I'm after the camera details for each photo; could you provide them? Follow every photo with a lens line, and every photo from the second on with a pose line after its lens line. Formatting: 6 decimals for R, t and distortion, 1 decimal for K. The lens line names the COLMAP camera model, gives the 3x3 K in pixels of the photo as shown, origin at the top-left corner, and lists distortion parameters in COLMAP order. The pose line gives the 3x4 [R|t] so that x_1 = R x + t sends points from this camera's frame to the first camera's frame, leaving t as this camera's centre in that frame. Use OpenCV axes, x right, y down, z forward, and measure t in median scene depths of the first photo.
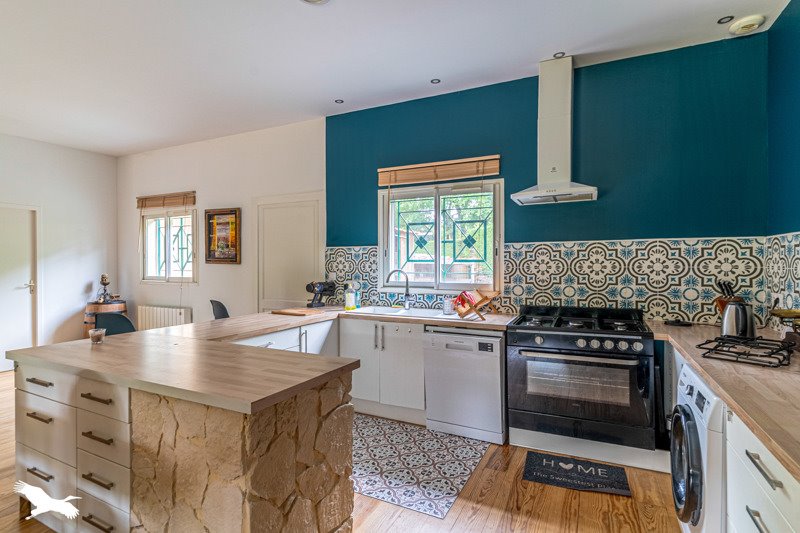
lens RADIAL K [[392.8, 0, 380.5], [0, 392.8, 263.5], [0, 0, 1]] dist [0.002336, 0.000970]
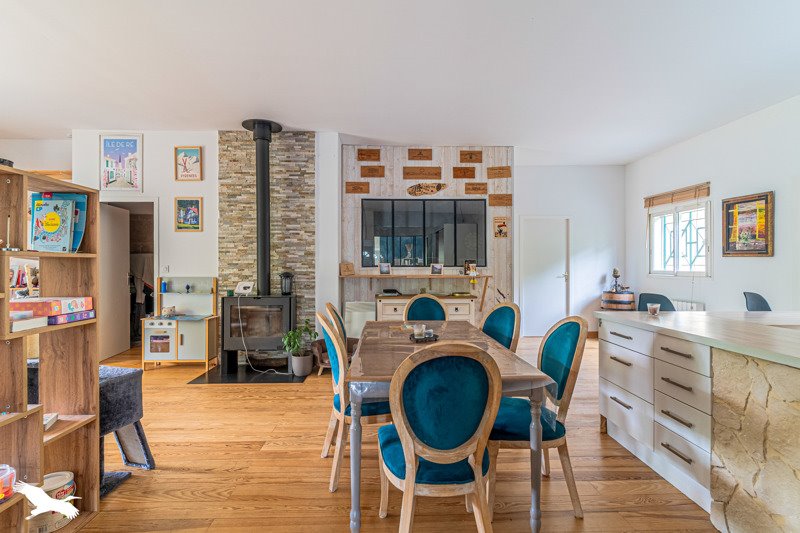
lens RADIAL K [[392.8, 0, 384.8], [0, 392.8, 266.3], [0, 0, 1]] dist [0.002336, 0.000970]
pose [[0.499060, -0.005934, -0.866547, -0.033844], [0.001671, 0.999981, -0.005886, 0.027148], [0.866566, 0.001489, 0.499060, -0.171125]]
